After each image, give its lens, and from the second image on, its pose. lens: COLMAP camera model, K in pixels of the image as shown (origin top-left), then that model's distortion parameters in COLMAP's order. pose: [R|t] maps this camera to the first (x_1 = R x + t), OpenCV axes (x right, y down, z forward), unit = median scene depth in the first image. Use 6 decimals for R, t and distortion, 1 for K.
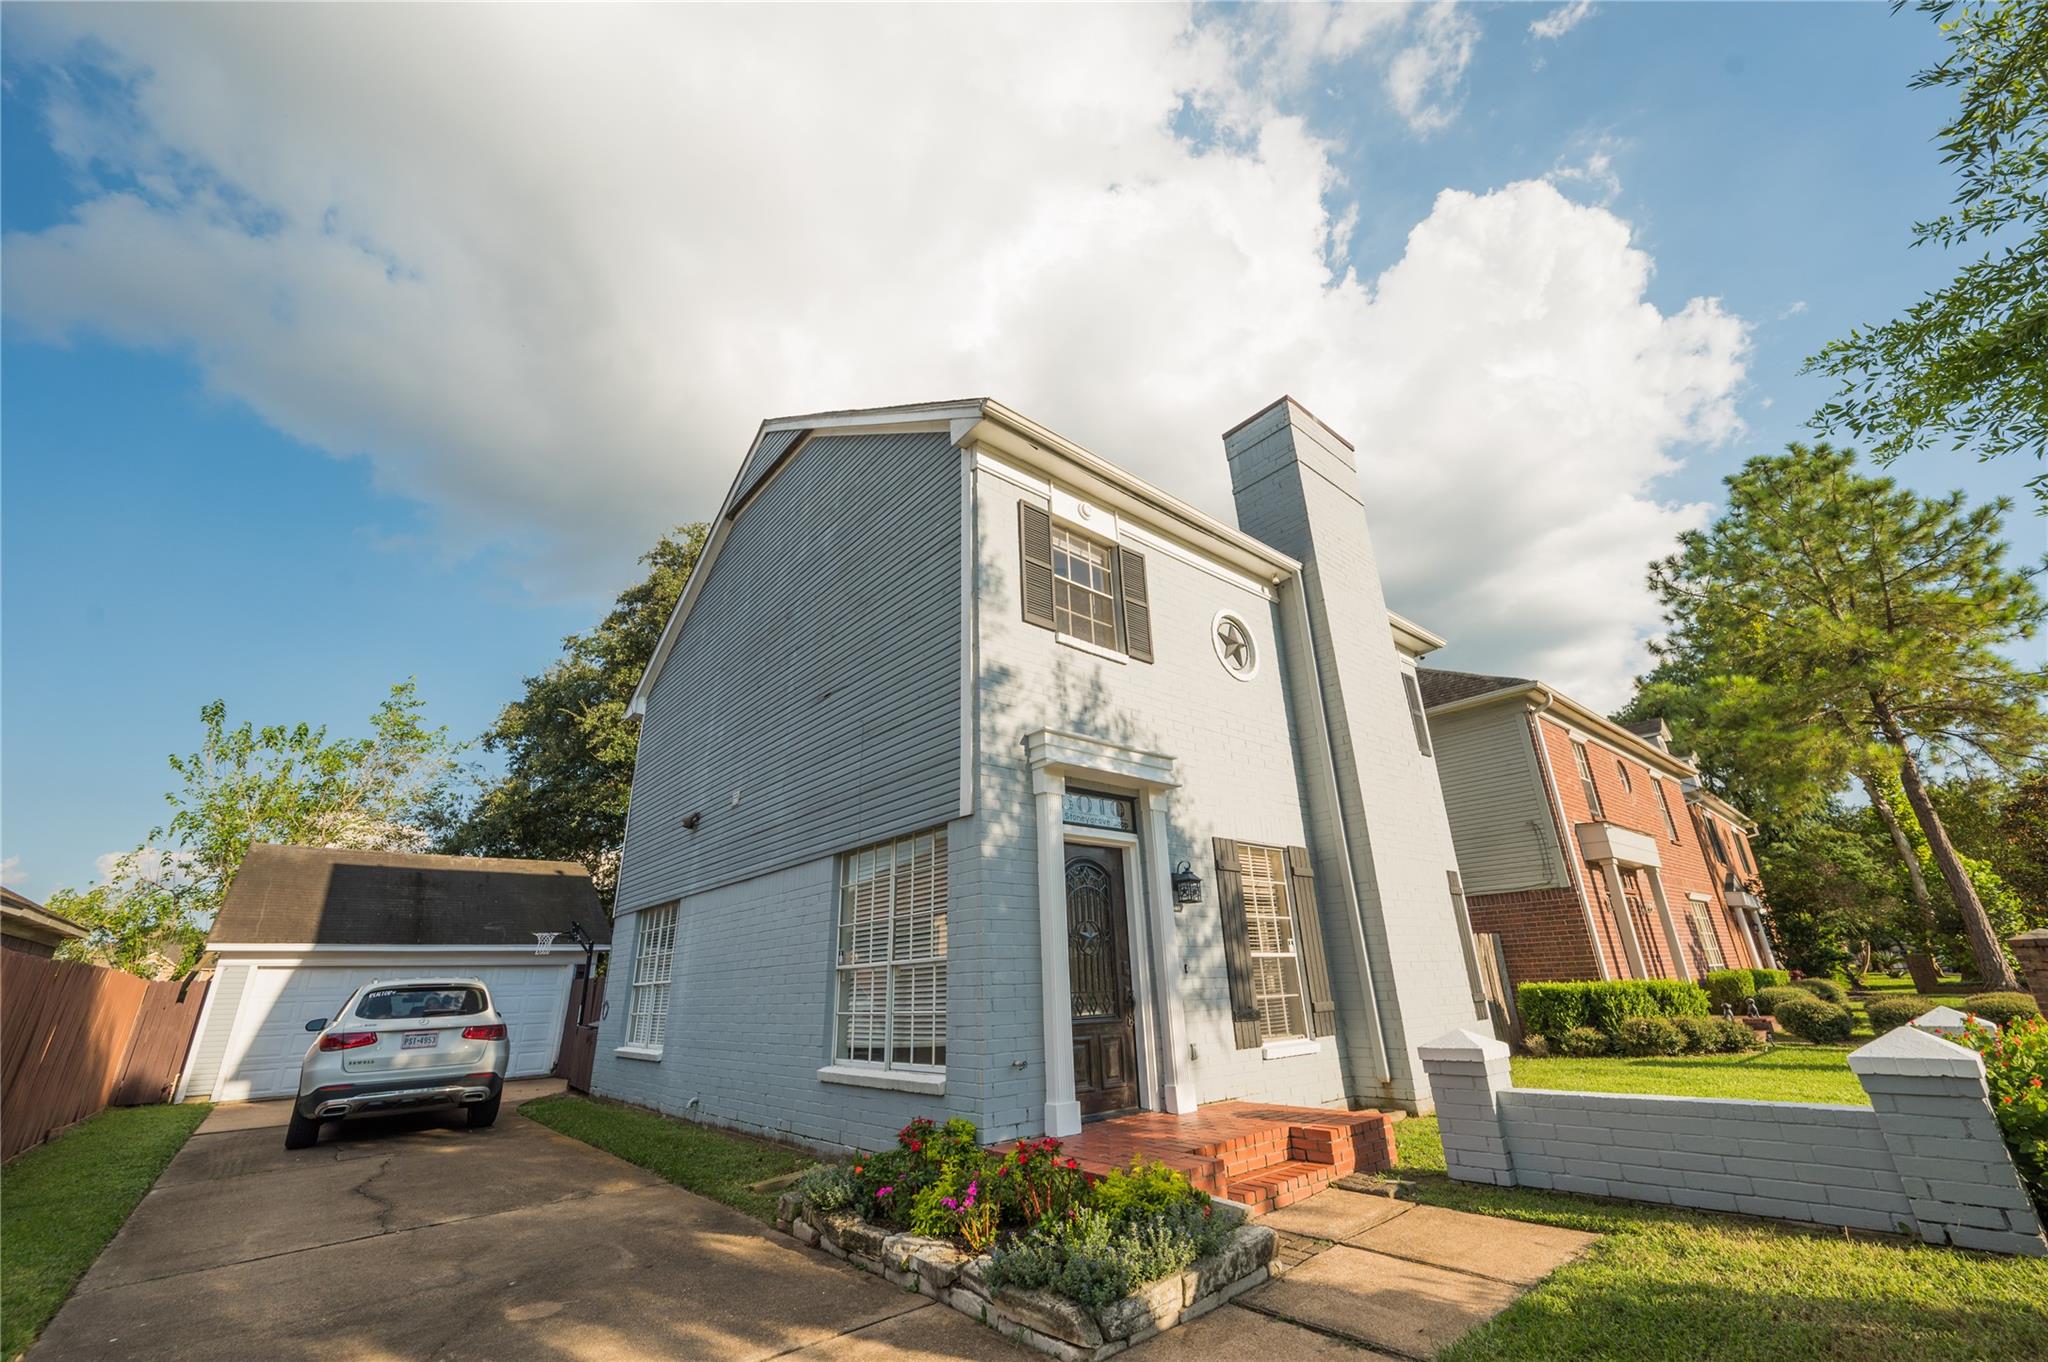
lens RADIAL K [[802.5, 0, 1024.0], [0, 802.5, 681.0], [0, 0, 1]] dist [0.000892, 0.000120]
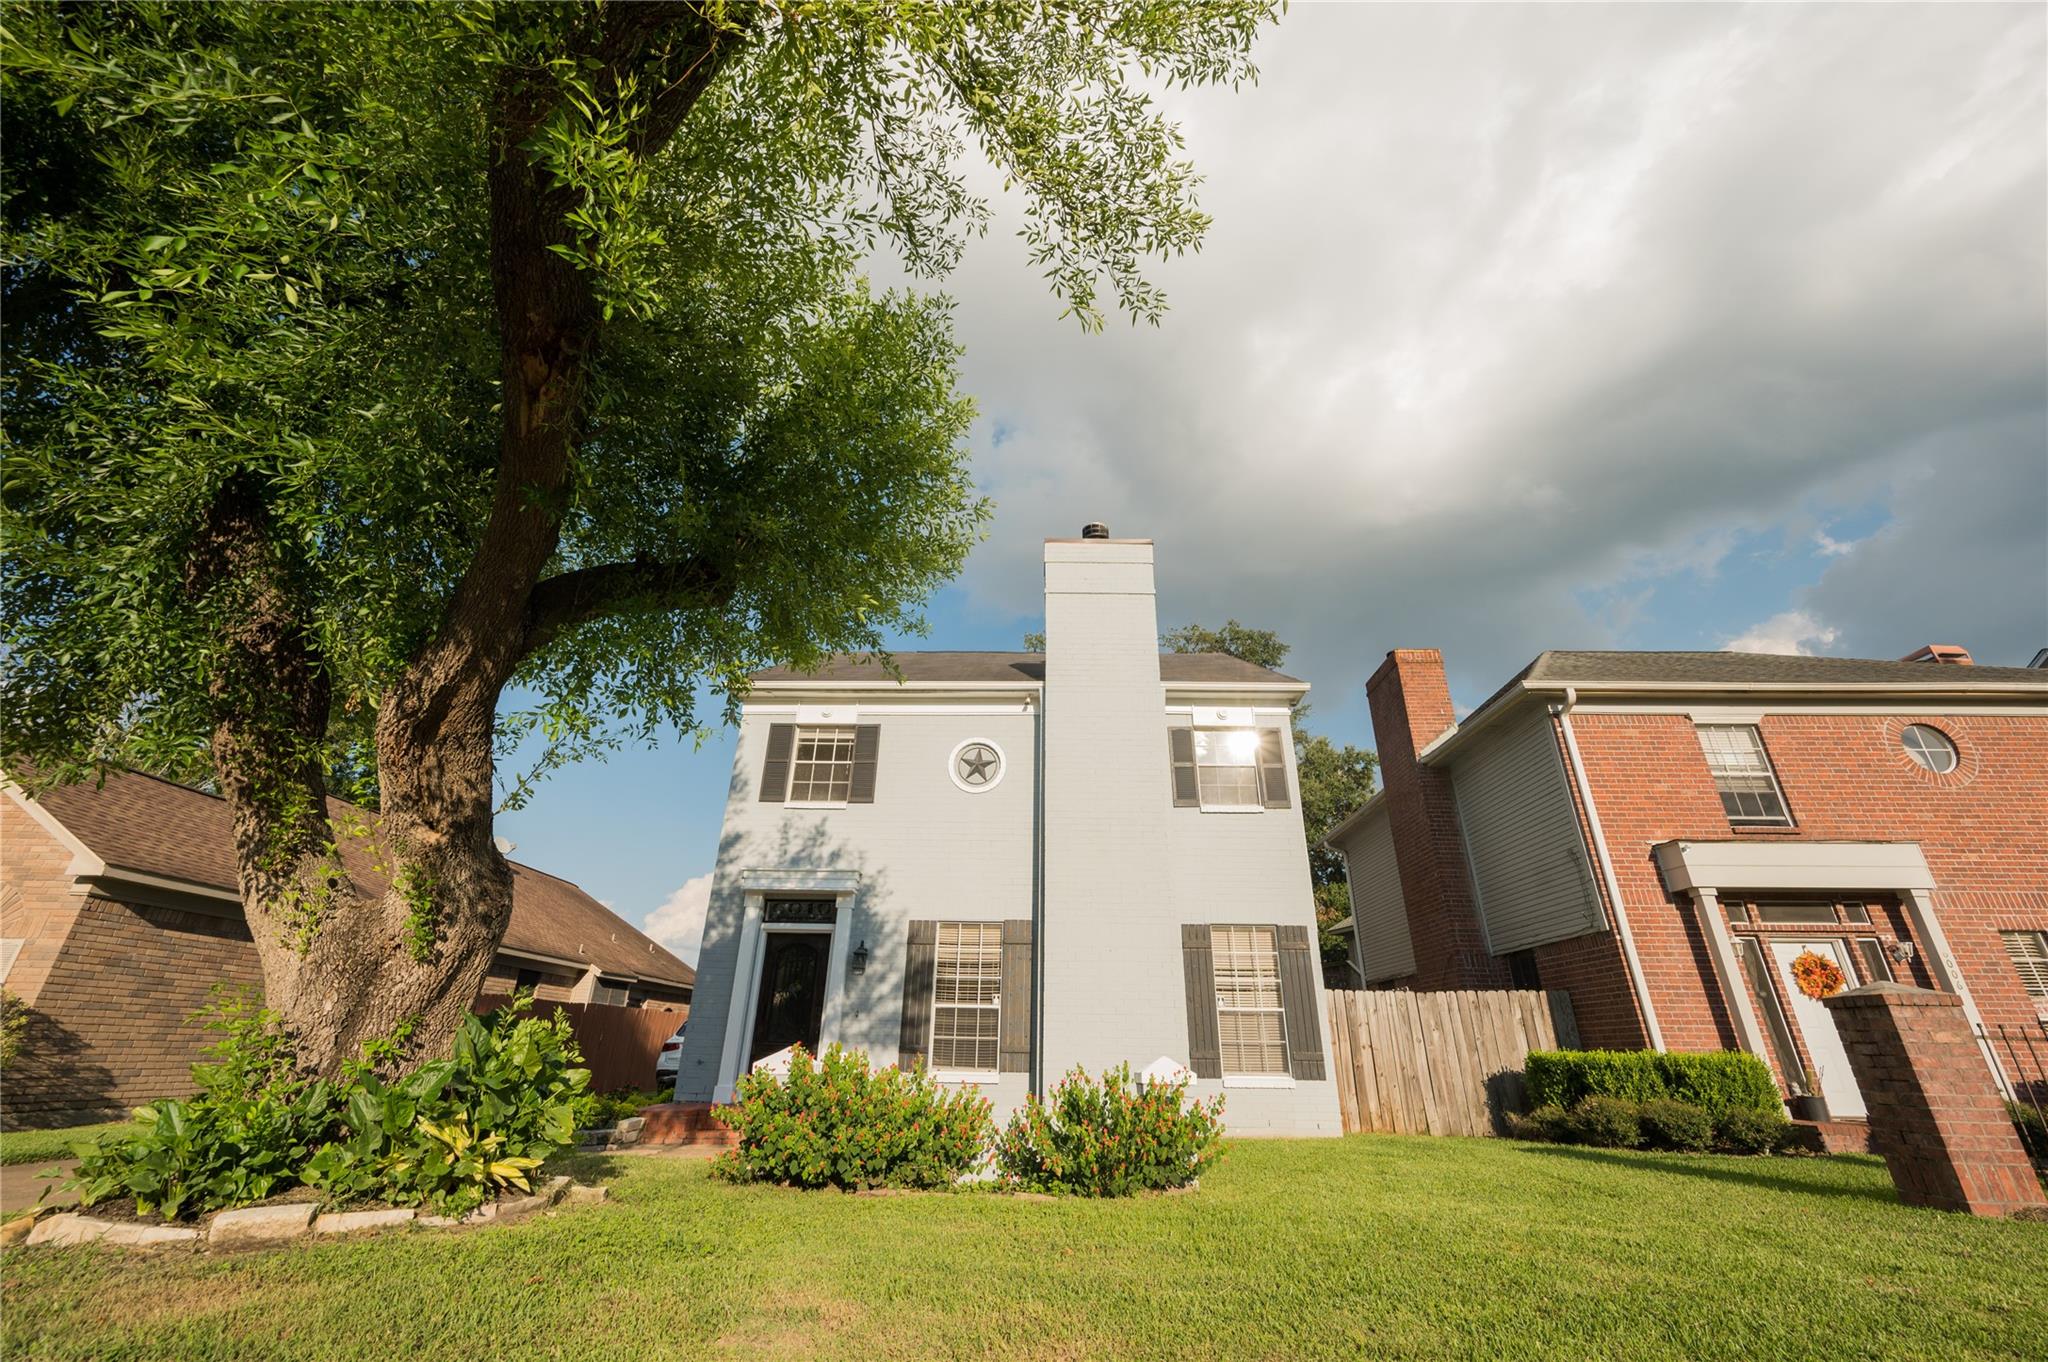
lens RADIAL K [[802.5, 0, 1024.0], [0, 802.5, 681.0], [0, 0, 1]] dist [0.000892, 0.000120]
pose [[0.745110, -0.246239, -0.619820, 1.420001], [0.202288, 0.969008, -0.141784, 0.027656], [0.635524, -0.019738, 0.771829, 0.055524]]
